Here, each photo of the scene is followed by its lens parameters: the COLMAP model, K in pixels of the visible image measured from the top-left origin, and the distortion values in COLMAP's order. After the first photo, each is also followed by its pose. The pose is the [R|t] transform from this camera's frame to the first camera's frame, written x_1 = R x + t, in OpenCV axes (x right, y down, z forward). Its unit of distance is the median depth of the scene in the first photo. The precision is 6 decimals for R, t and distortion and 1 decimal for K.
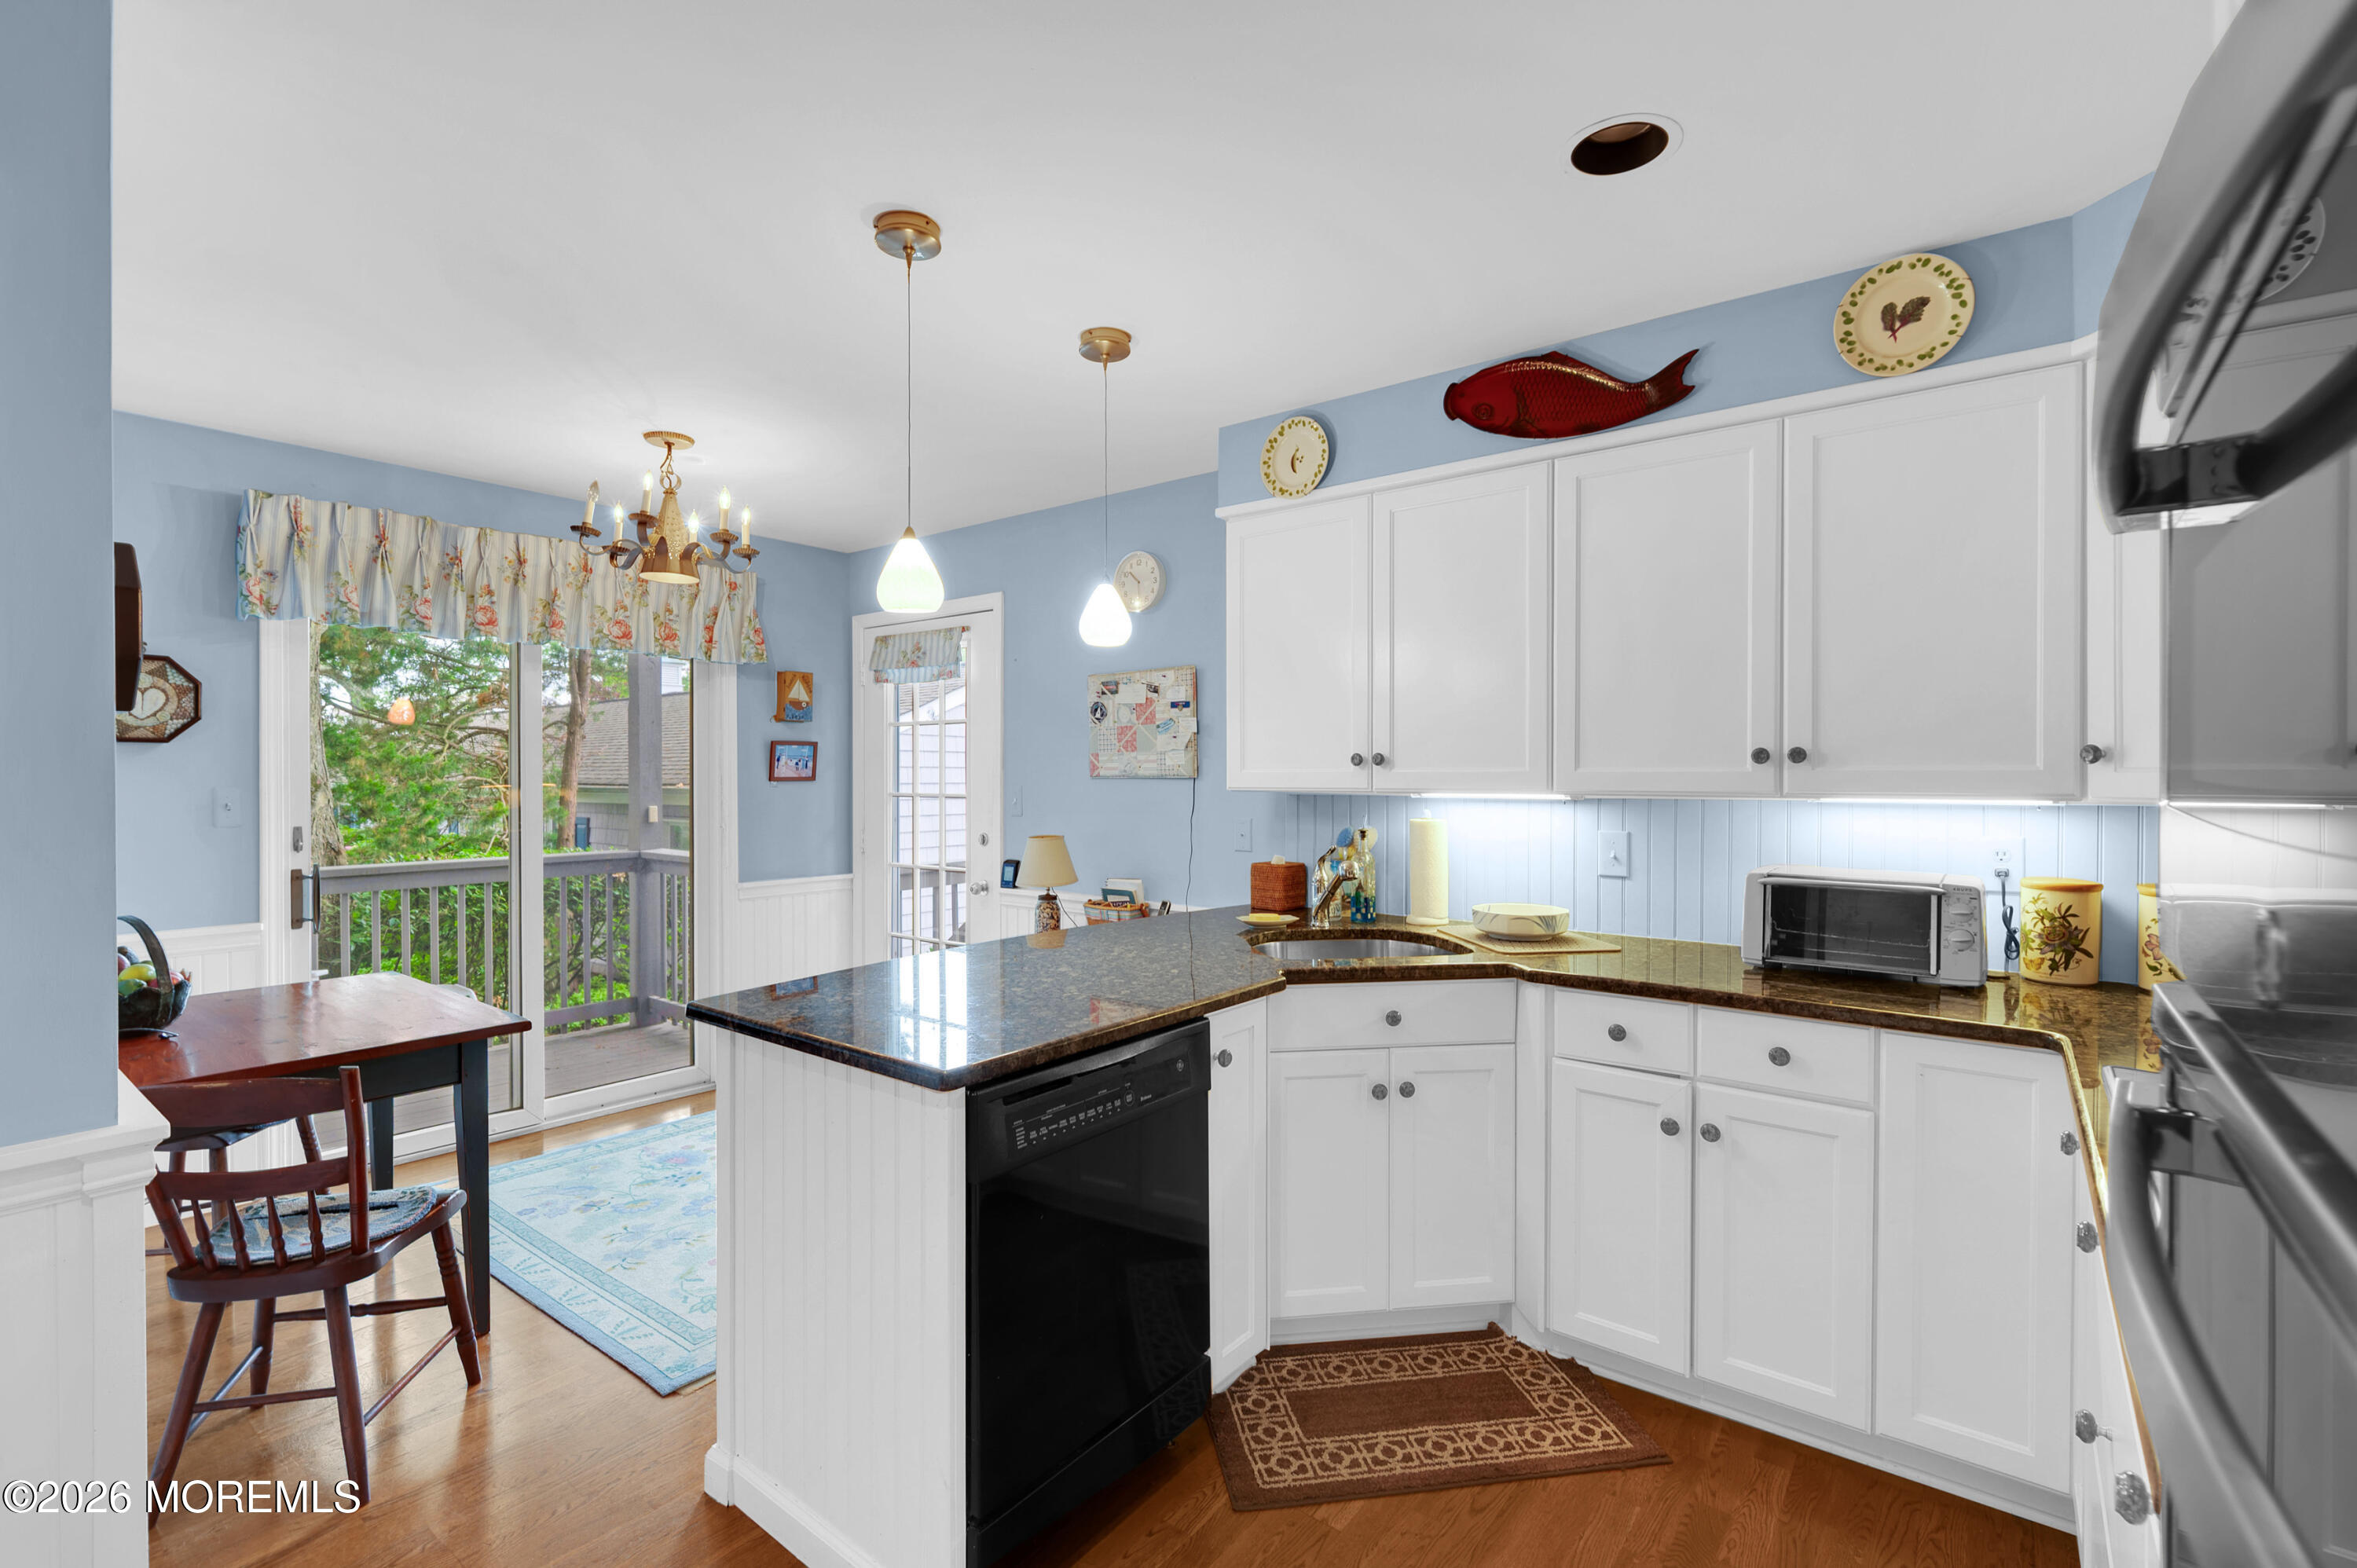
lens RADIAL K [[1038.8, 0, 1178.5], [0, 1038.8, 784.0], [0, 0, 1]] dist [-0.000792, -0.000471]
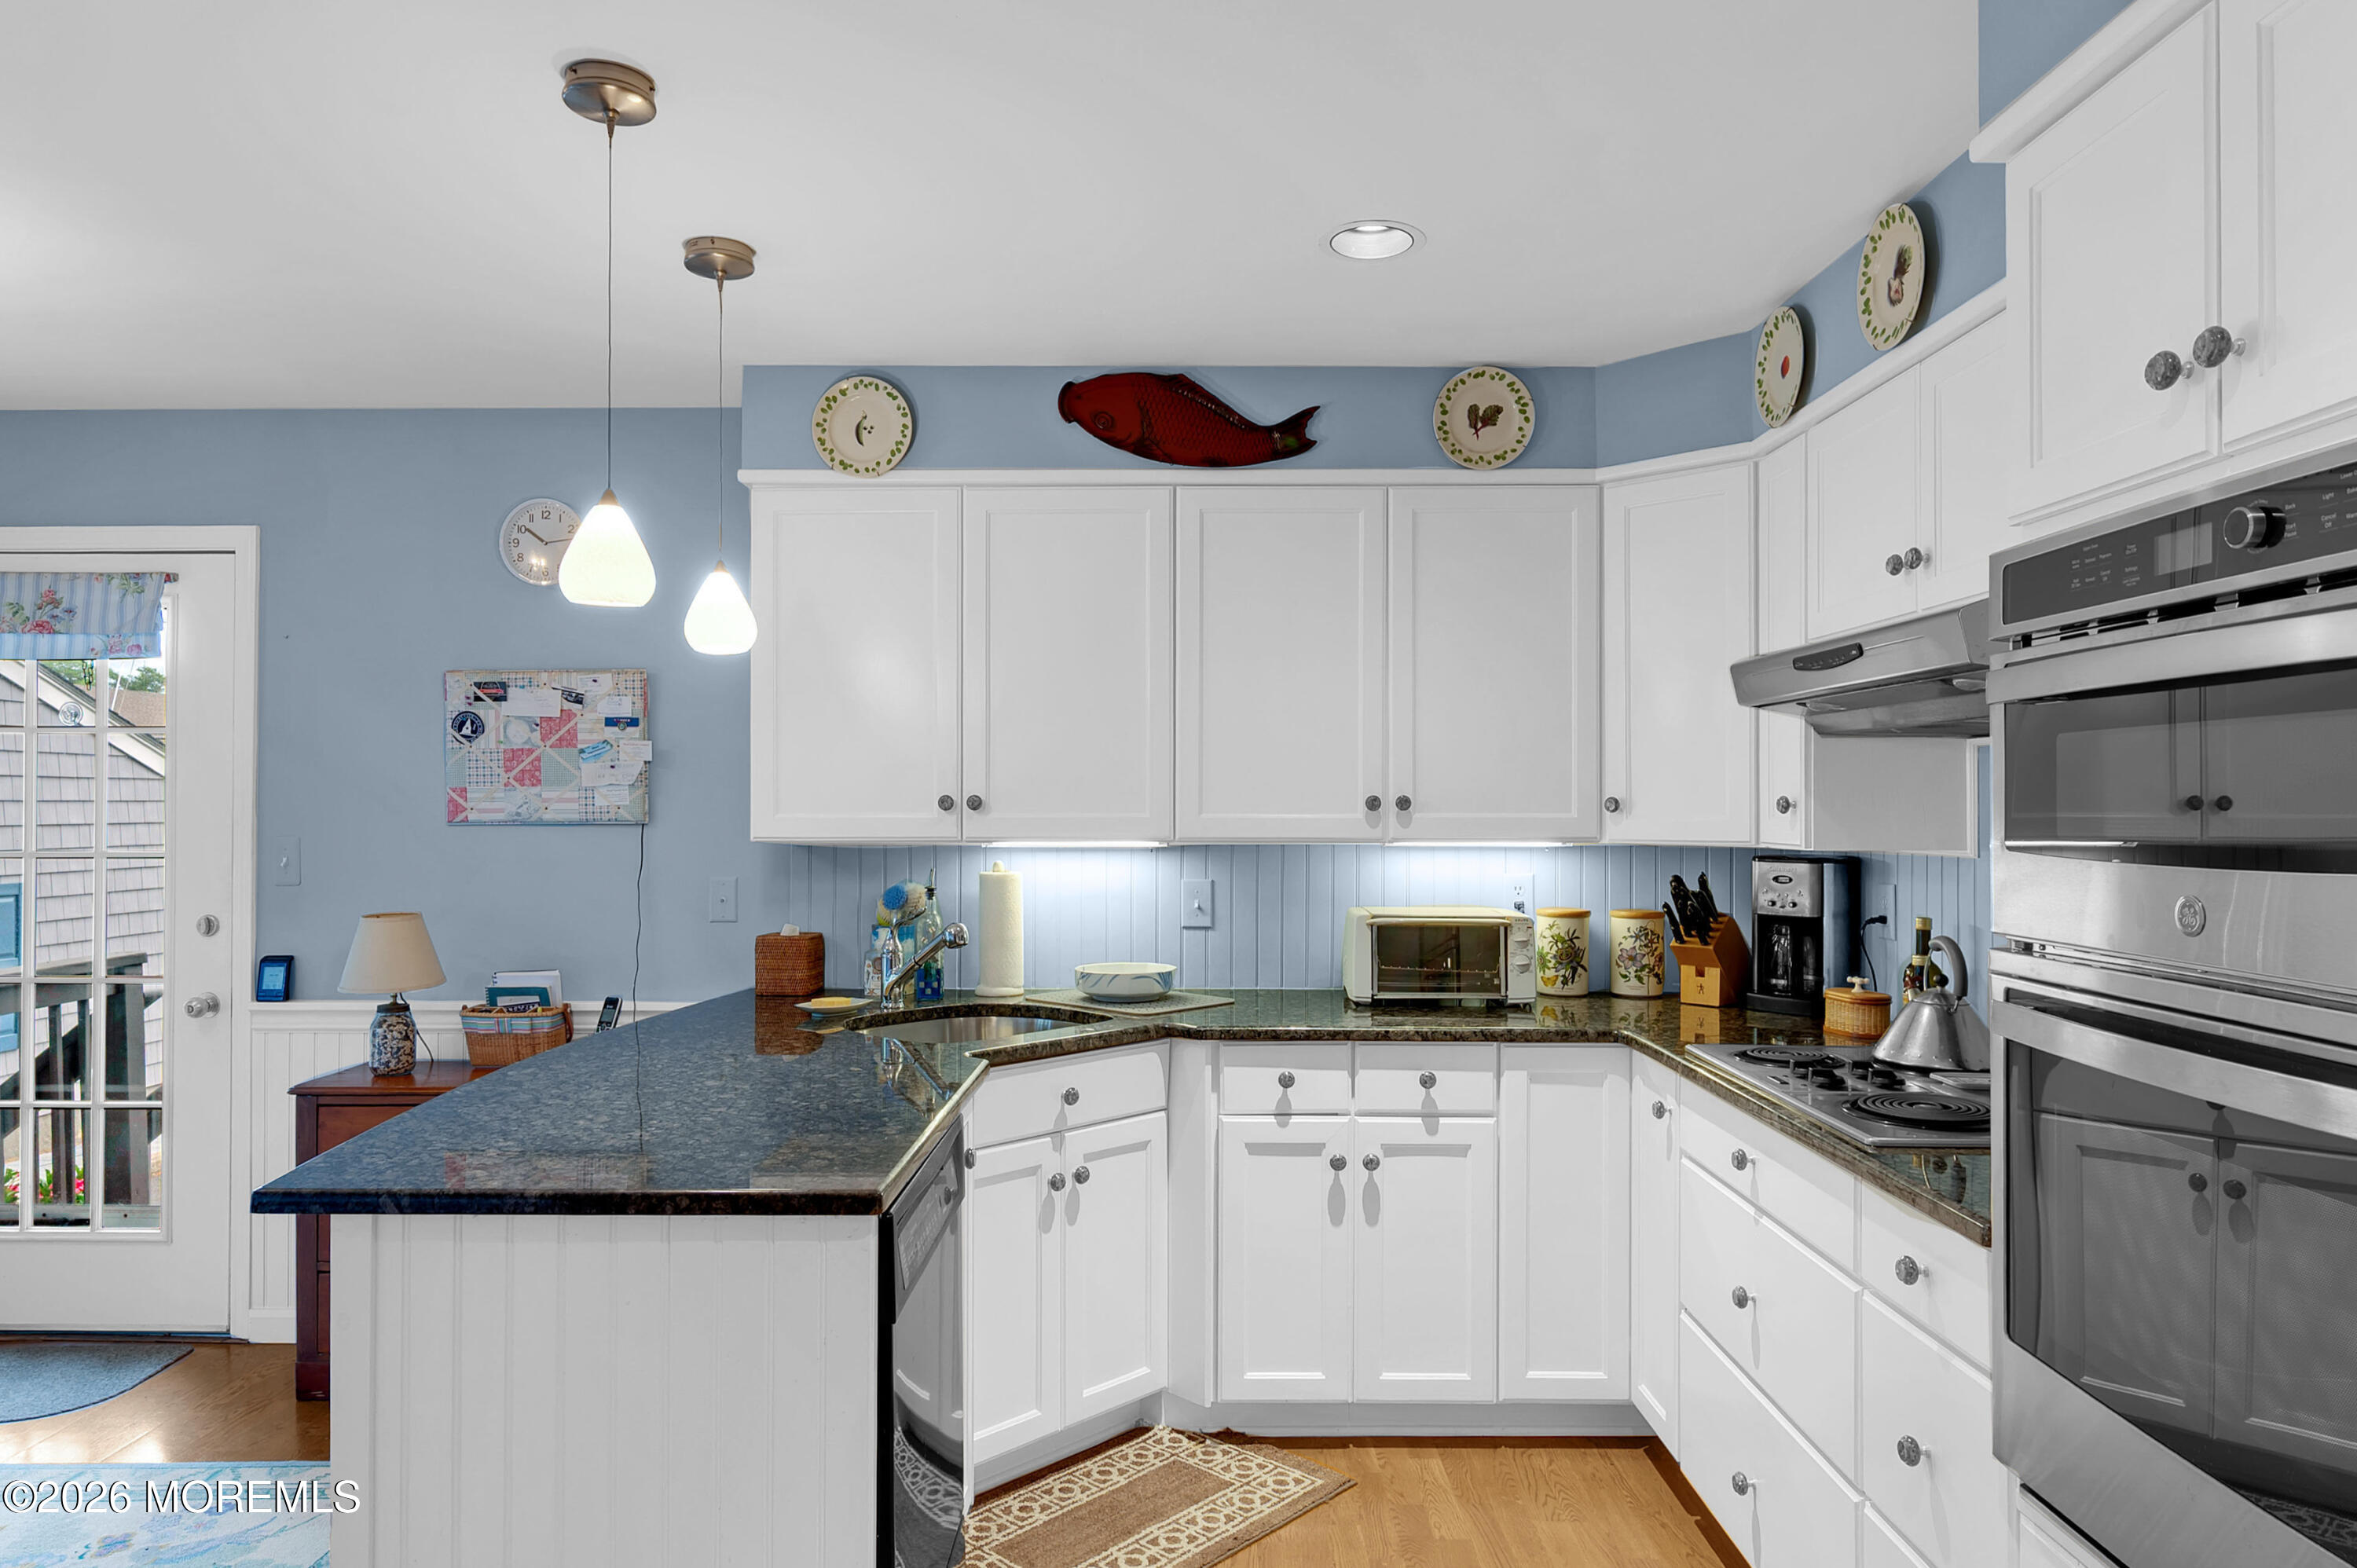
lens RADIAL K [[1447.0, 0, 1184.4], [0, 1447.0, 801.8], [0, 0, 1]] dist [0.000566, -0.000904]
pose [[0.789402, 0.002931, 0.613870, -0.439870], [0.004972, 0.999925, -0.011168, -0.011801], [-0.613857, 0.011869, 0.789328, -0.037846]]
